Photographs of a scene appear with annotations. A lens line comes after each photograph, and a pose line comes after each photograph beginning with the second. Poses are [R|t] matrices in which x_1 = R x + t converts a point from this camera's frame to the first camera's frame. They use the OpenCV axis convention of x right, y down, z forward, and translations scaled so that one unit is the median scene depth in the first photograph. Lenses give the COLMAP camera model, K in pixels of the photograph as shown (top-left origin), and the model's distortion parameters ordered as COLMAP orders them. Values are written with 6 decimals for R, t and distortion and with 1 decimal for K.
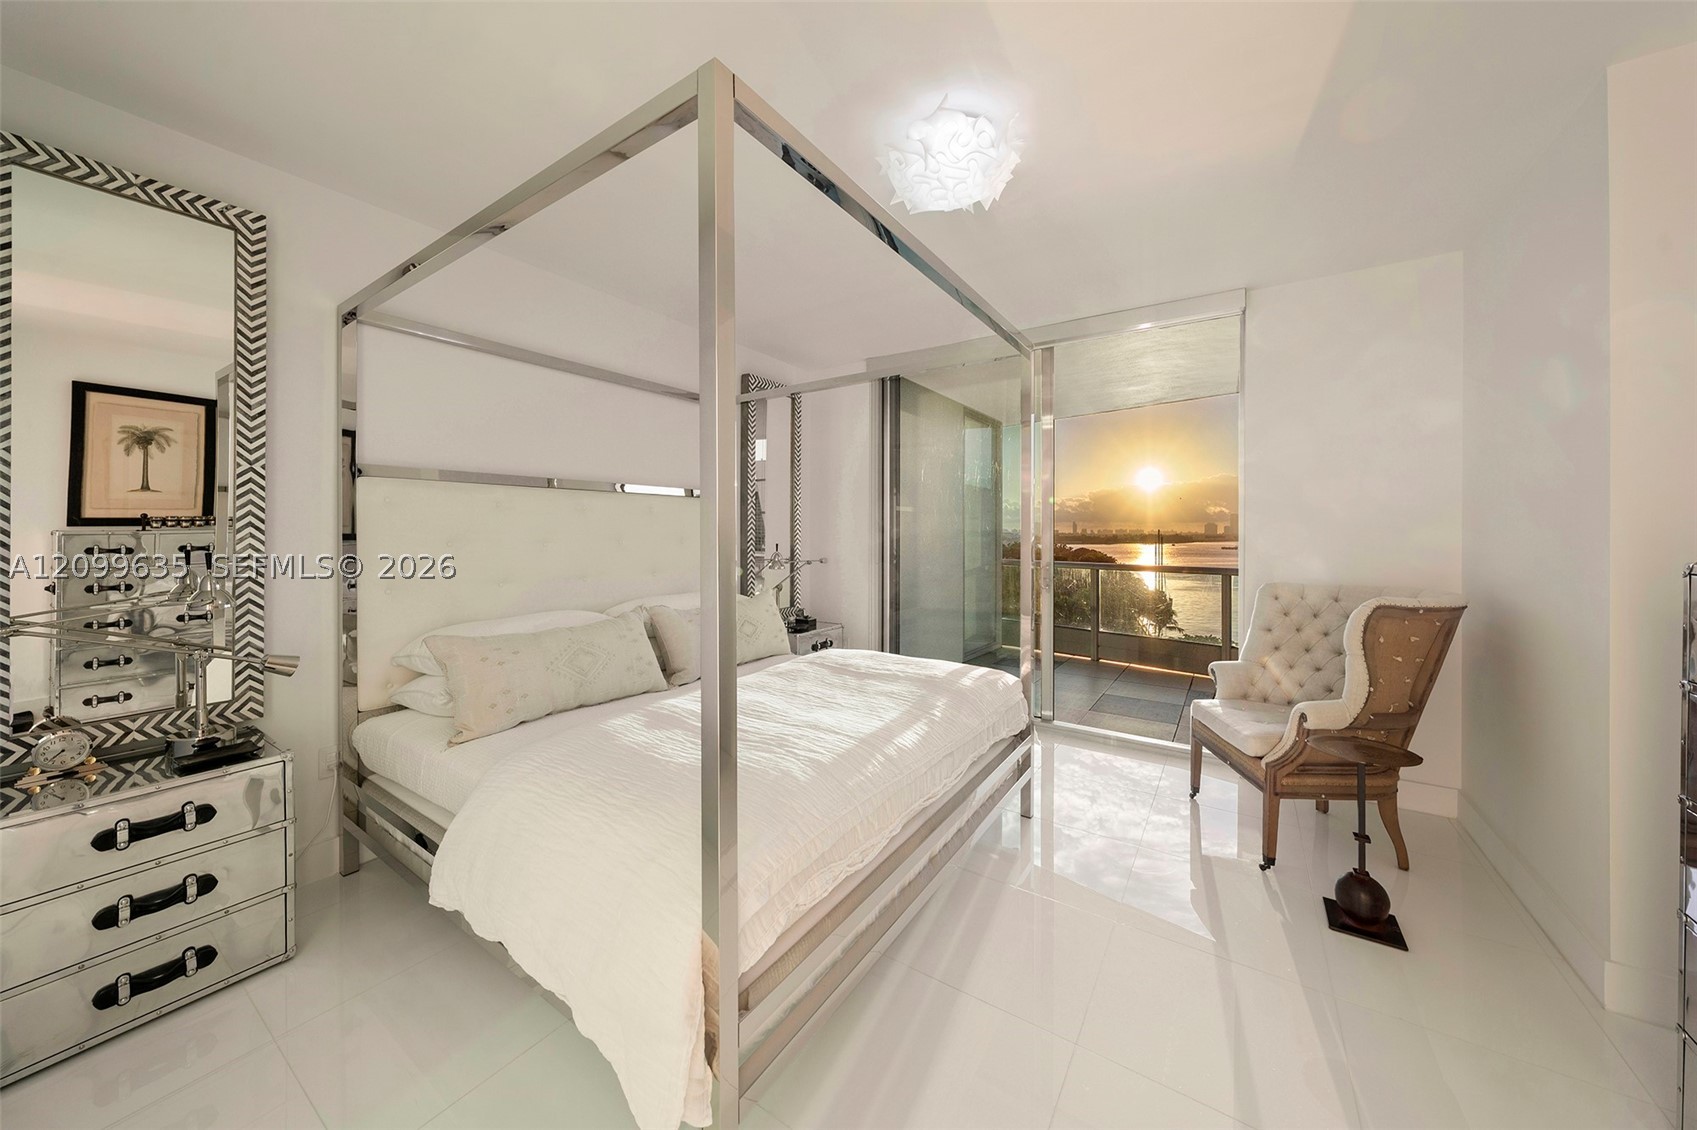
lens RADIAL K [[598.0, 0, 848.1], [0, 598.0, 533.6], [0, 0, 1]] dist [-0.000604, 0.000117]
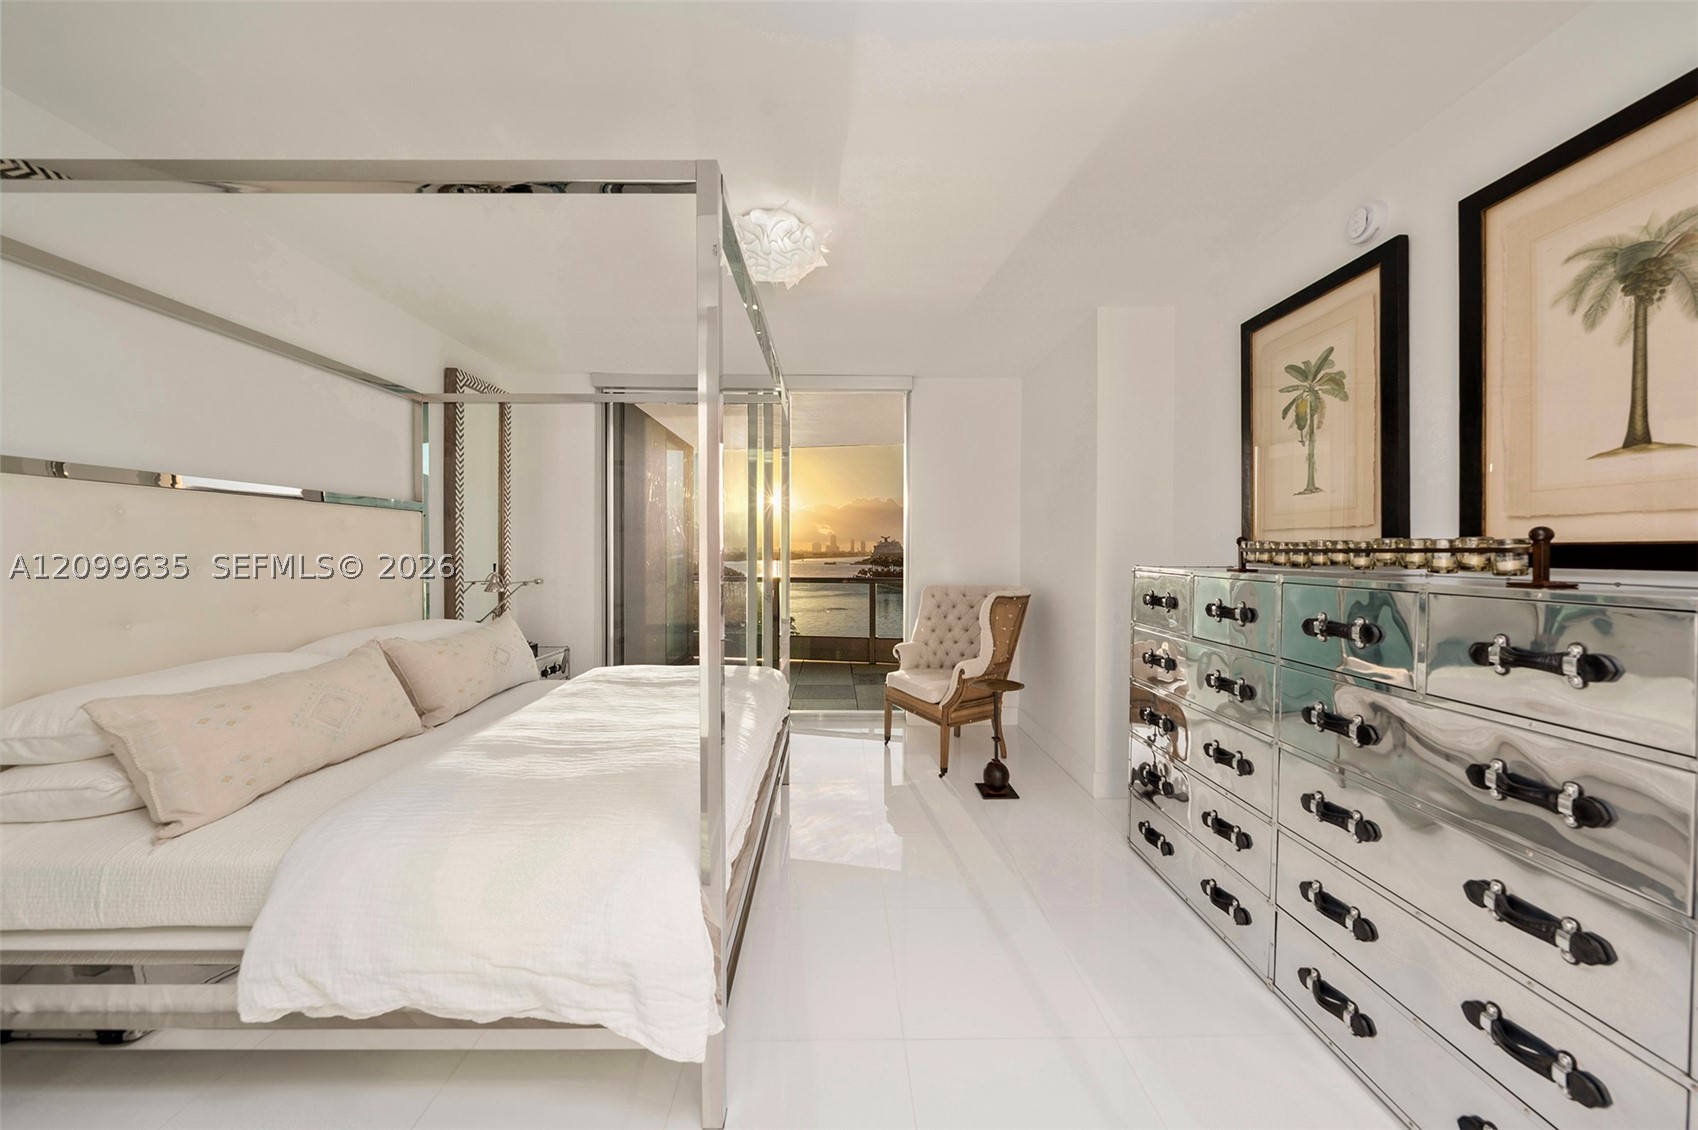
lens RADIAL K [[598.3, 0, 848.9], [0, 598.3, 557.2], [0, 0, 1]] dist [0.001213, 0.000085]
pose [[0.813461, -0.006672, 0.581581, -0.361792], [0.000958, 0.999948, 0.010131, -0.002126], [-0.581618, -0.007684, 0.813426, -0.076504]]
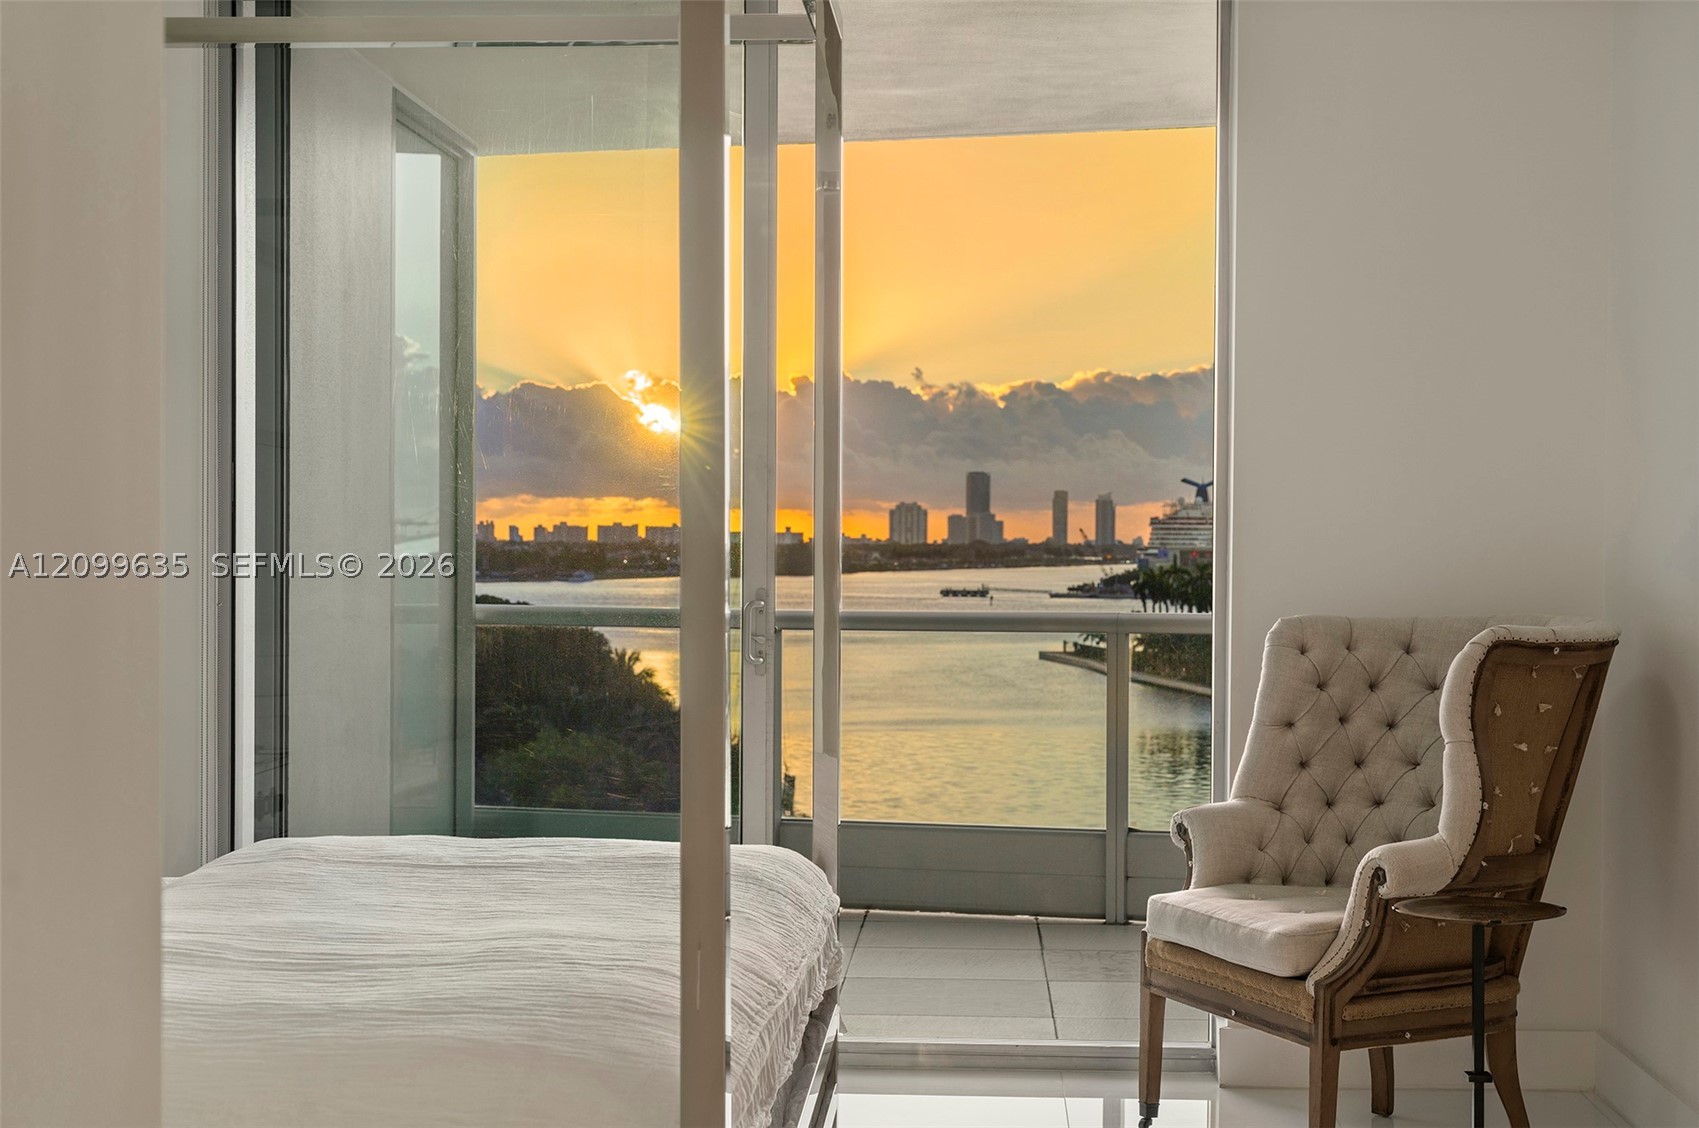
lens RADIAL K [[2768.8, 0, 849.5], [0, 2768.8, 564.0], [0, 0, 1]] dist [-0.019924, -0.096956]
pose [[0.852058, -0.000596, 0.523447, -0.775907], [-0.004268, 0.999958, 0.008087, 0.037191], [-0.523430, -0.009125, 0.852020, -0.682575]]
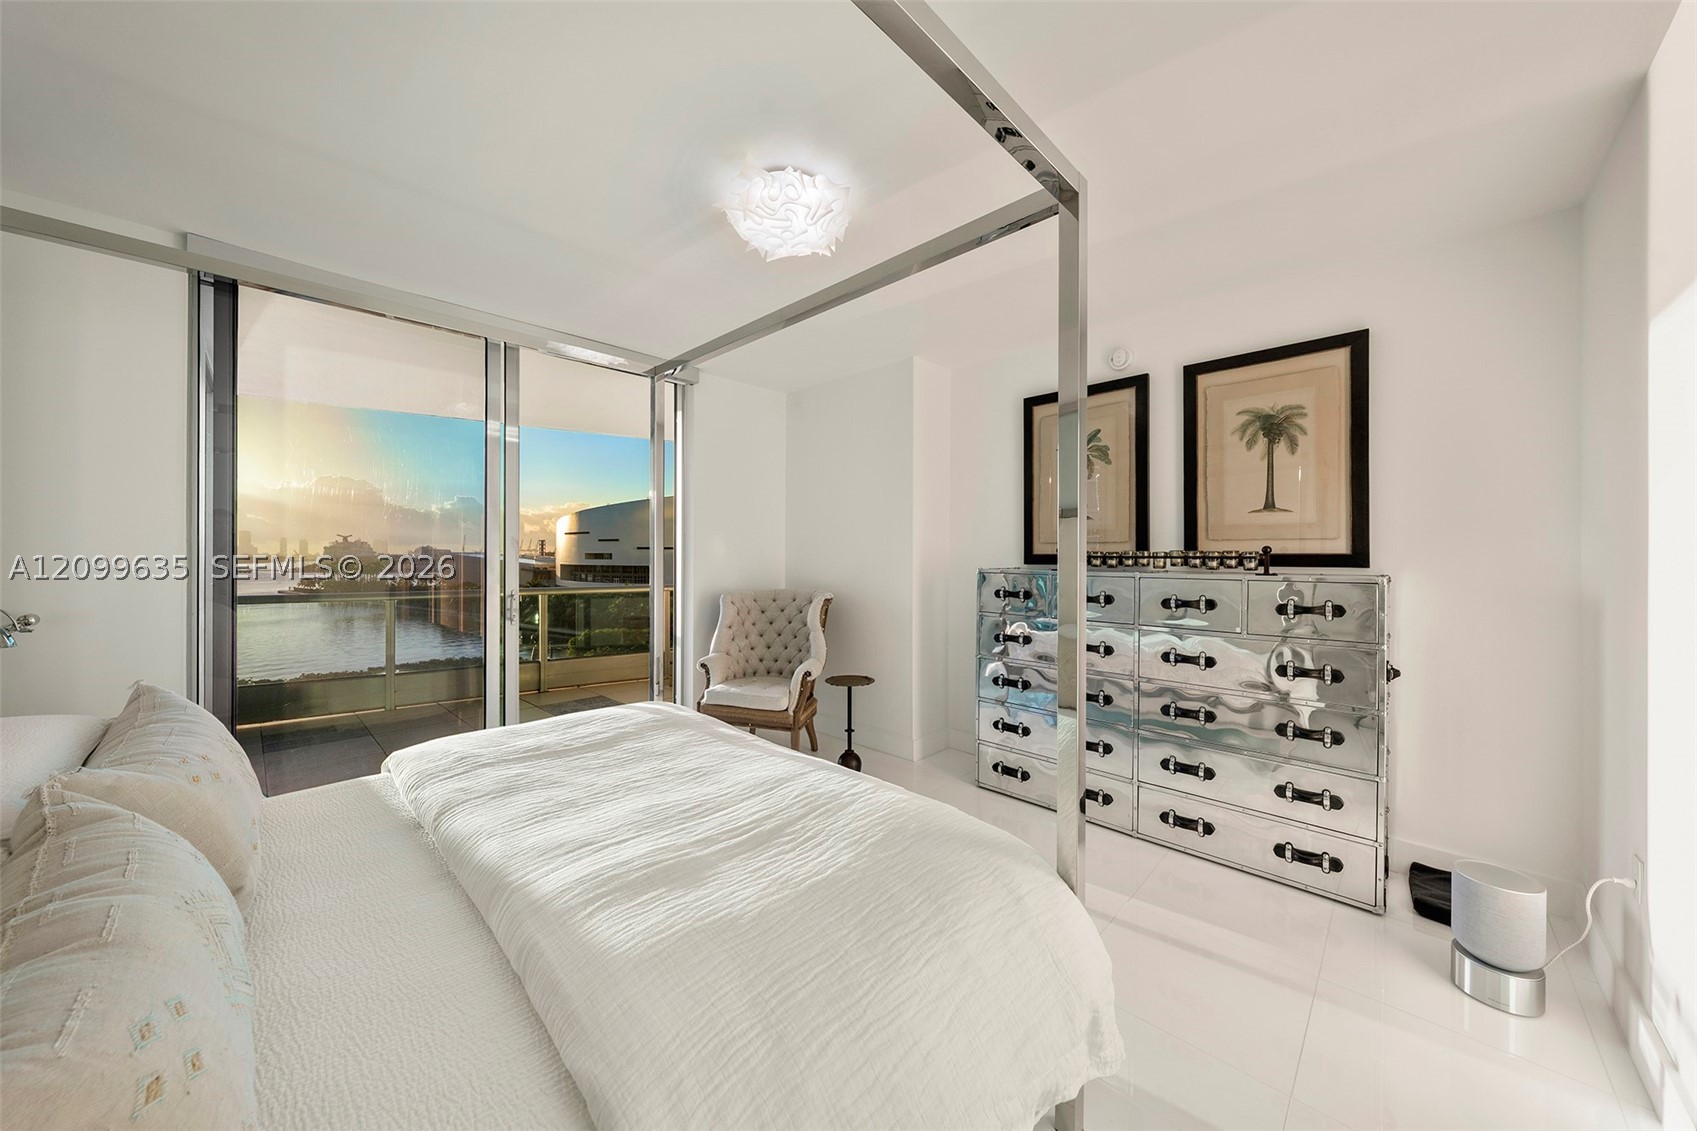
lens RADIAL K [[593.8, 0, 848.4], [0, 593.8, 556.4], [0, 0, 1]] dist [-0.005655, 0.000108]
pose [[0.152048, -0.002555, 0.988370, -0.759964], [-0.000646, 0.999996, 0.002685, -0.007134], [-0.988373, -0.001047, 0.152045, 0.649670]]
